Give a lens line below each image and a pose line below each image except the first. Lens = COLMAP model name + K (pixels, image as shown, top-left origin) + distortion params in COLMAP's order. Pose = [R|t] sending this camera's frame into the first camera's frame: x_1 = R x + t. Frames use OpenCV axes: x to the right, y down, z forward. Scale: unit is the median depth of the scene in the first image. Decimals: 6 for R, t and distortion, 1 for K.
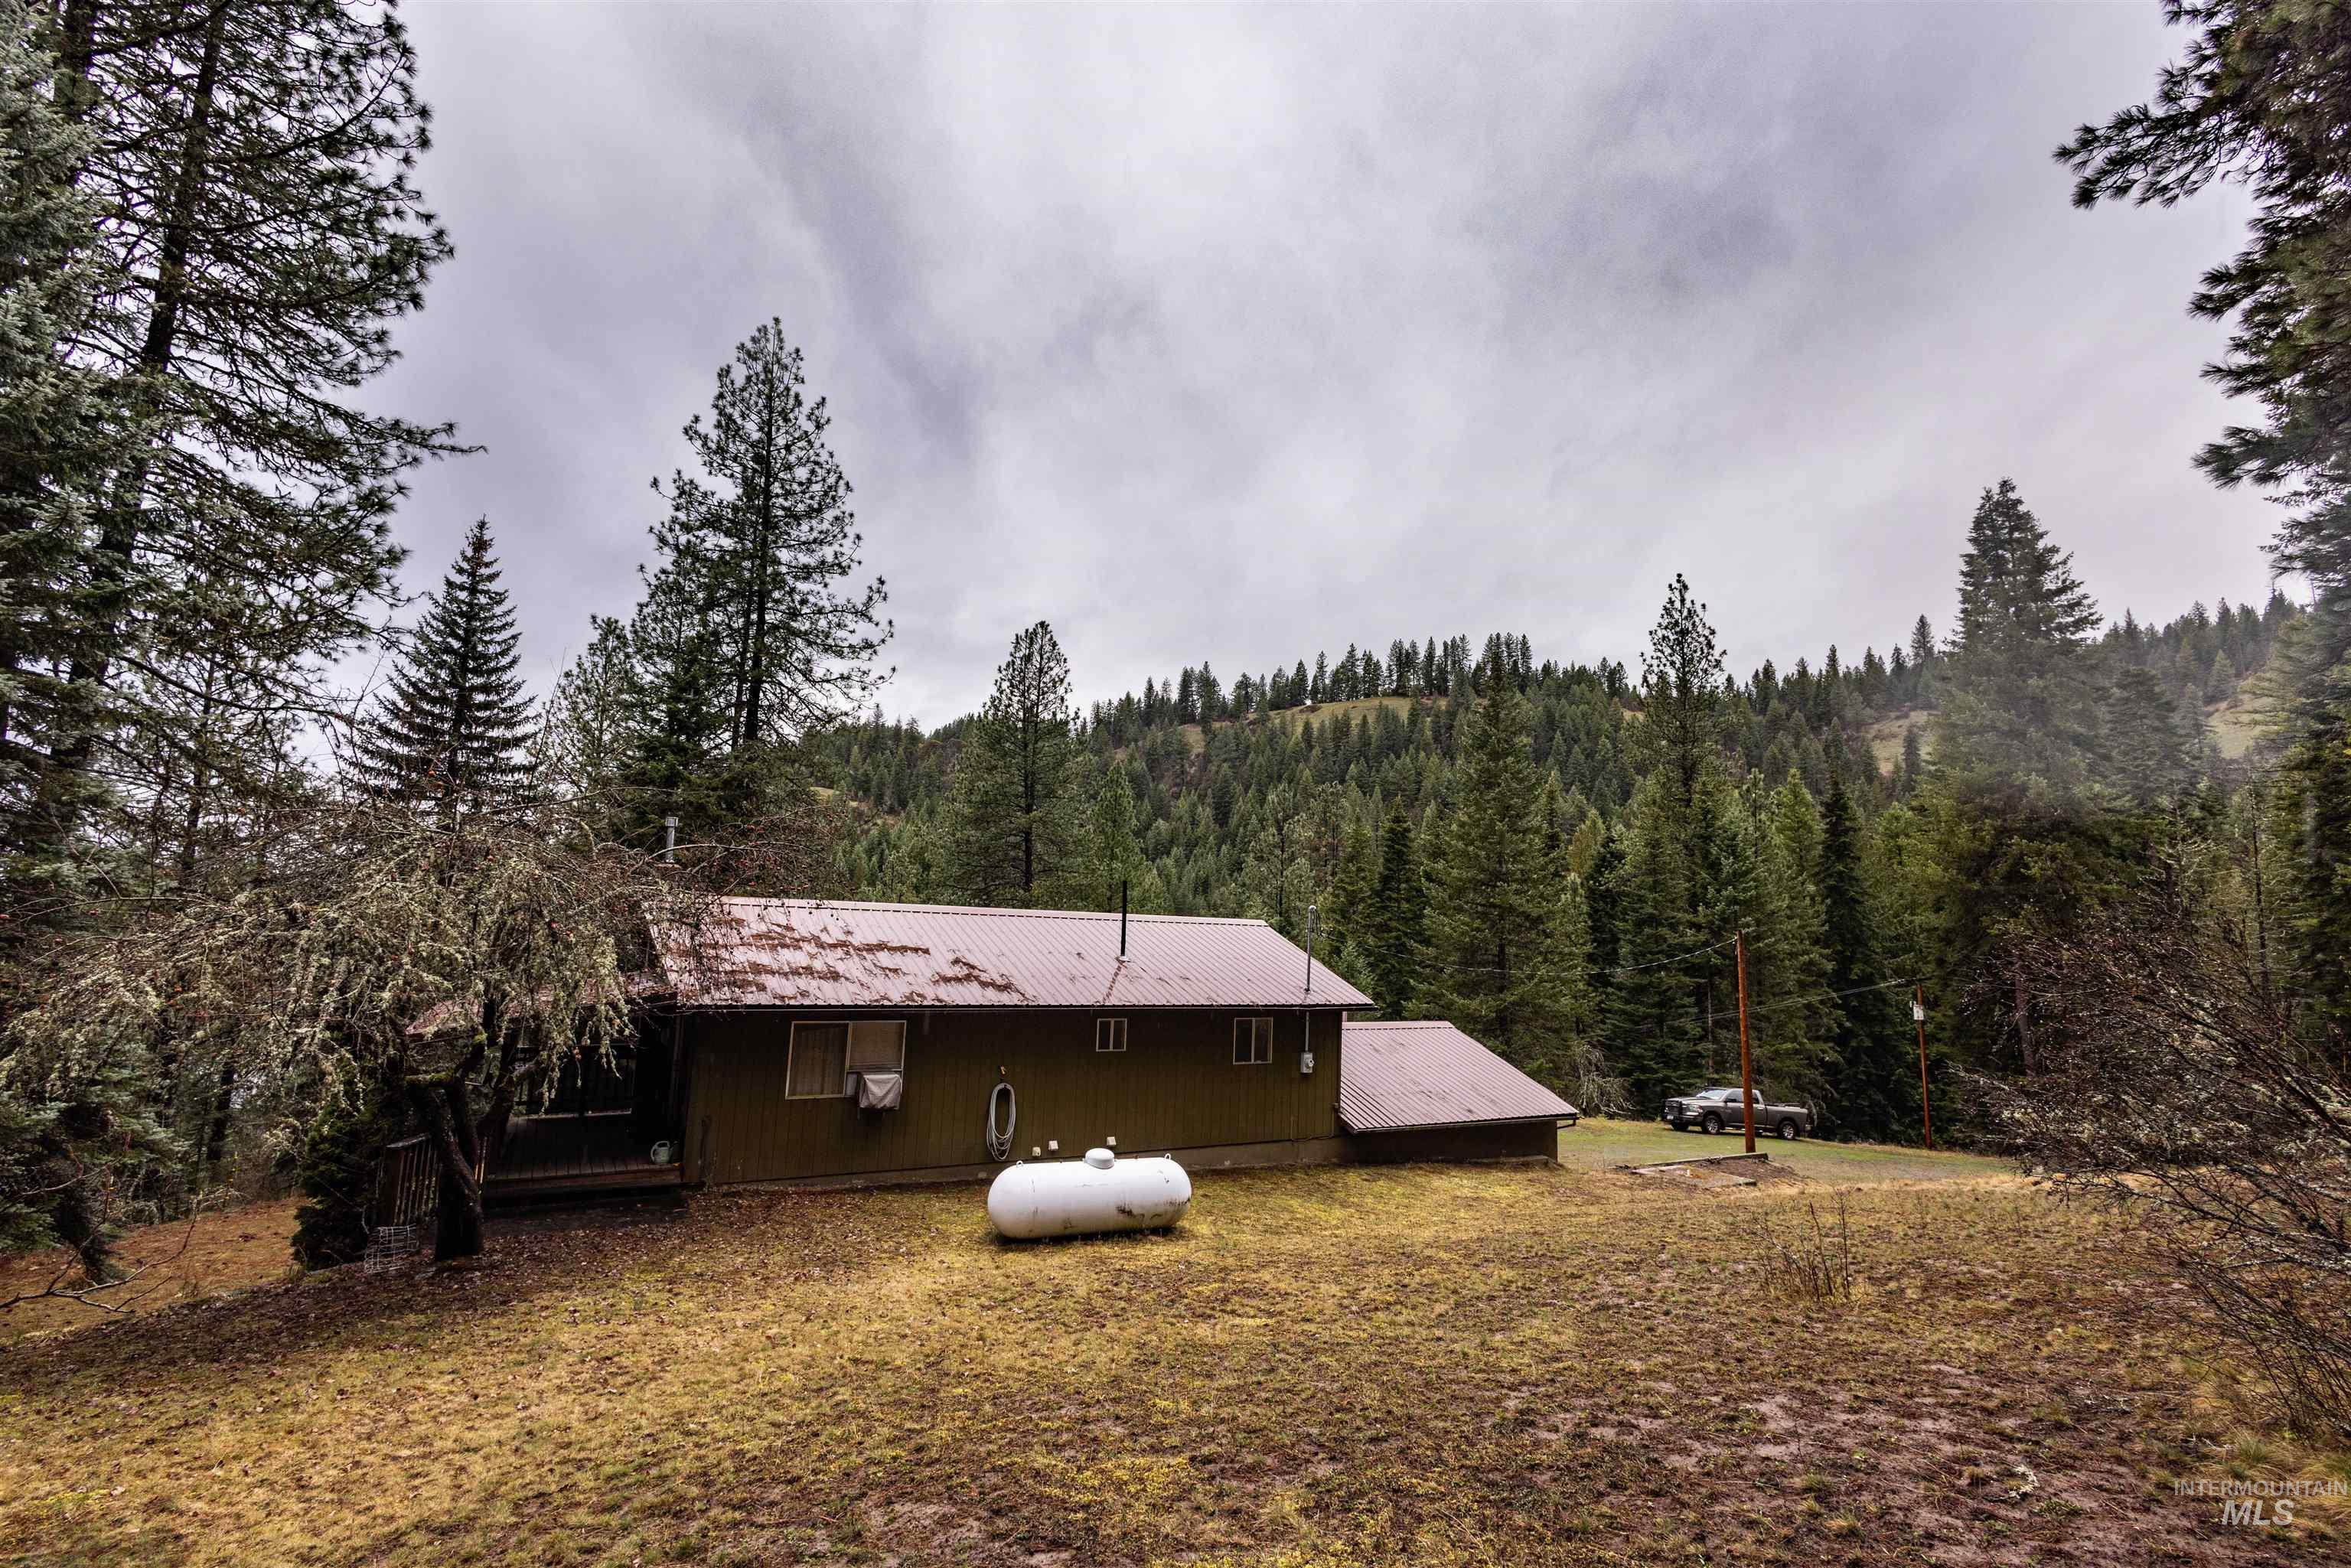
lens RADIAL K [[1066.2, 0, 1171.5], [0, 1066.2, 784.0], [0, 0, 1]] dist [0.002966, -0.003733]
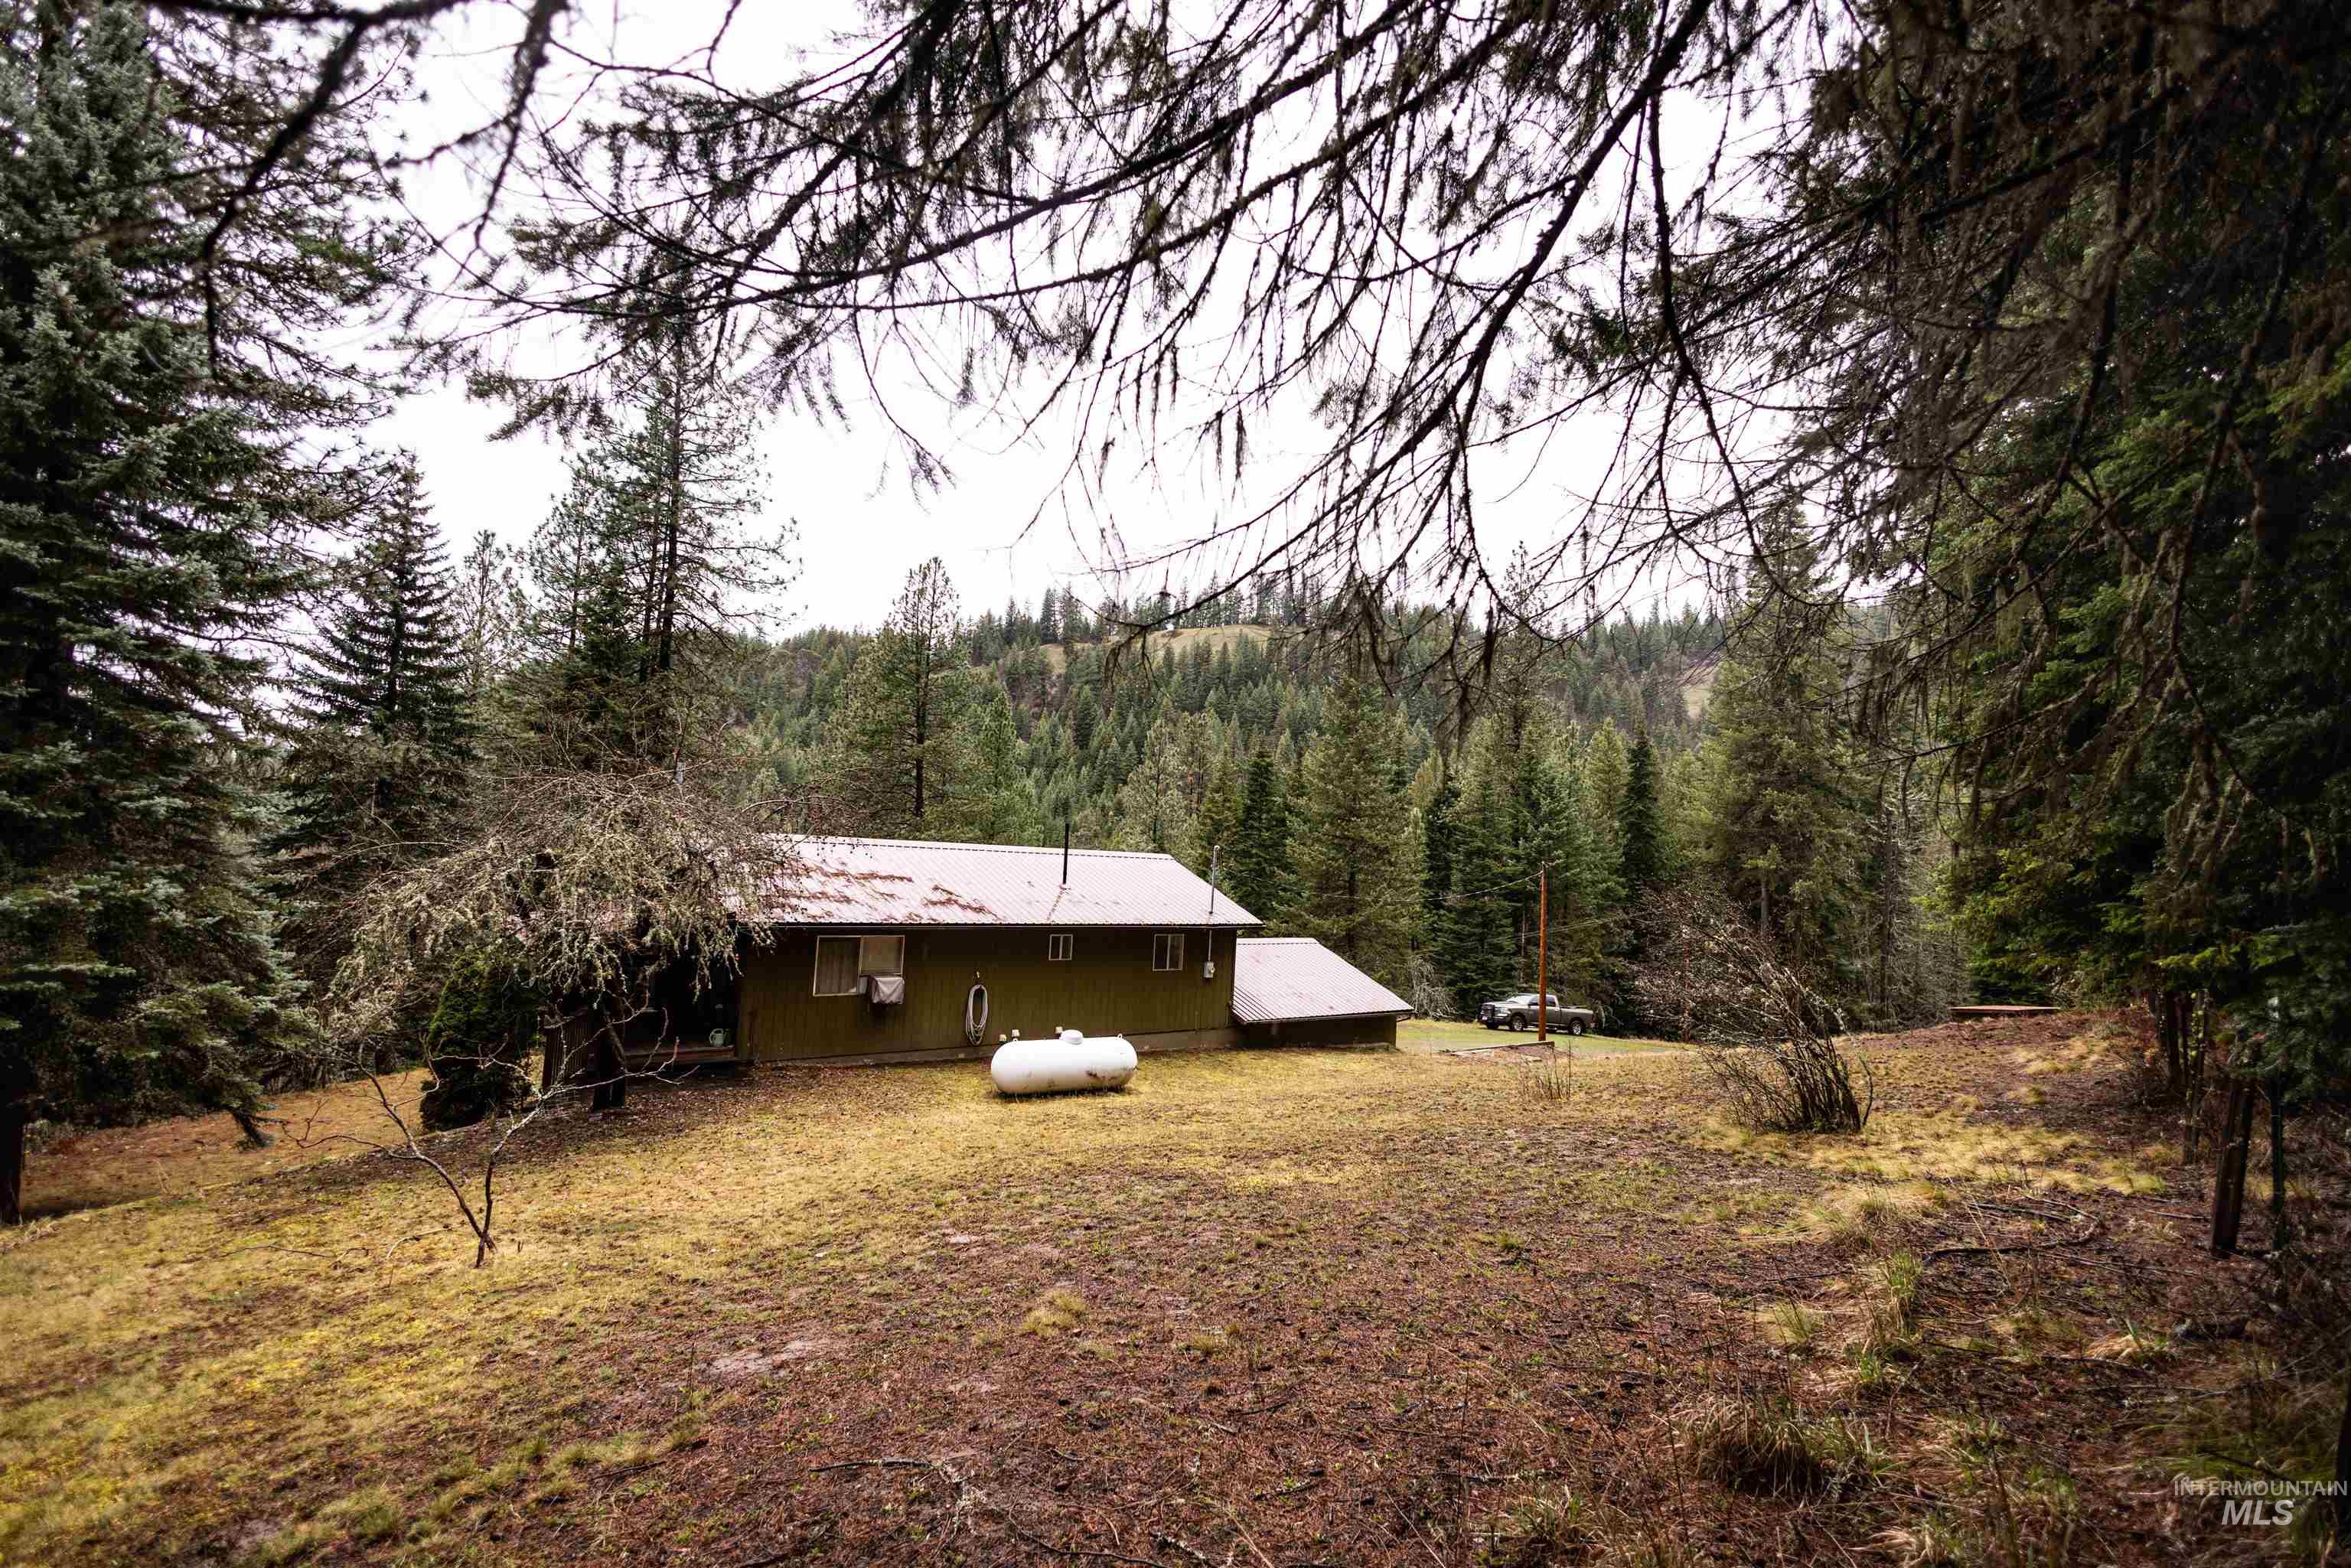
lens RADIAL K [[1066.2, 0, 1175.1], [0, 1066.2, 788.5], [0, 0, 1]] dist [0.002966, -0.003733]
pose [[0.990130, 0.021692, 0.138460, -0.045903], [-0.032482, 0.996568, 0.076144, -0.022951], [-0.136333, -0.079890, 0.987436, -0.109713]]
